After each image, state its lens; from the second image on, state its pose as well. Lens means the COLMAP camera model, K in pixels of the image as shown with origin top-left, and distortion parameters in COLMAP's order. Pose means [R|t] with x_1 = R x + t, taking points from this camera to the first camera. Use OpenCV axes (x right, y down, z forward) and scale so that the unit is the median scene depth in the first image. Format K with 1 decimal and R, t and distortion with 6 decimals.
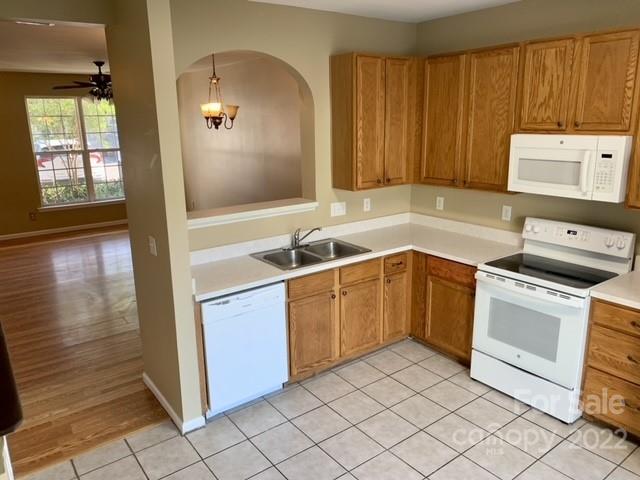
lens RADIAL K [[482.6, 0, 321.2], [0, 482.6, 239.4], [0, 0, 1]] dist [0.033771, -0.065010]
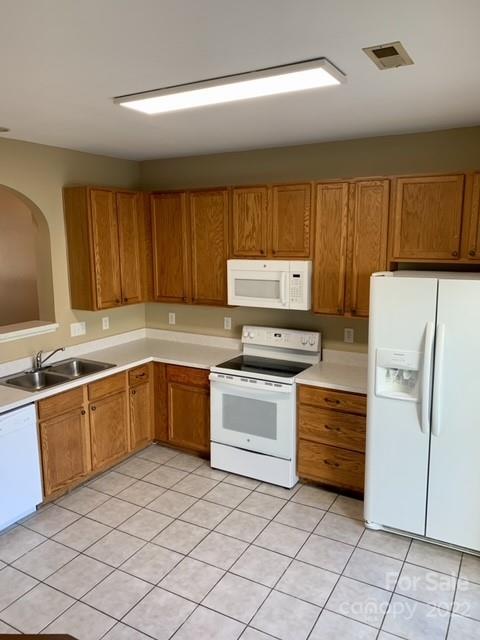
lens RADIAL K [[482.6, 0, 237.2], [0, 482.6, 318.6], [0, 0, 1]] dist [0.033771, -0.065010]
pose [[0.918880, -0.056230, 0.390509, -0.069708], [0.086123, 0.994509, -0.059449, 0.007899], [-0.385022, 0.088258, 0.918678, -0.120177]]
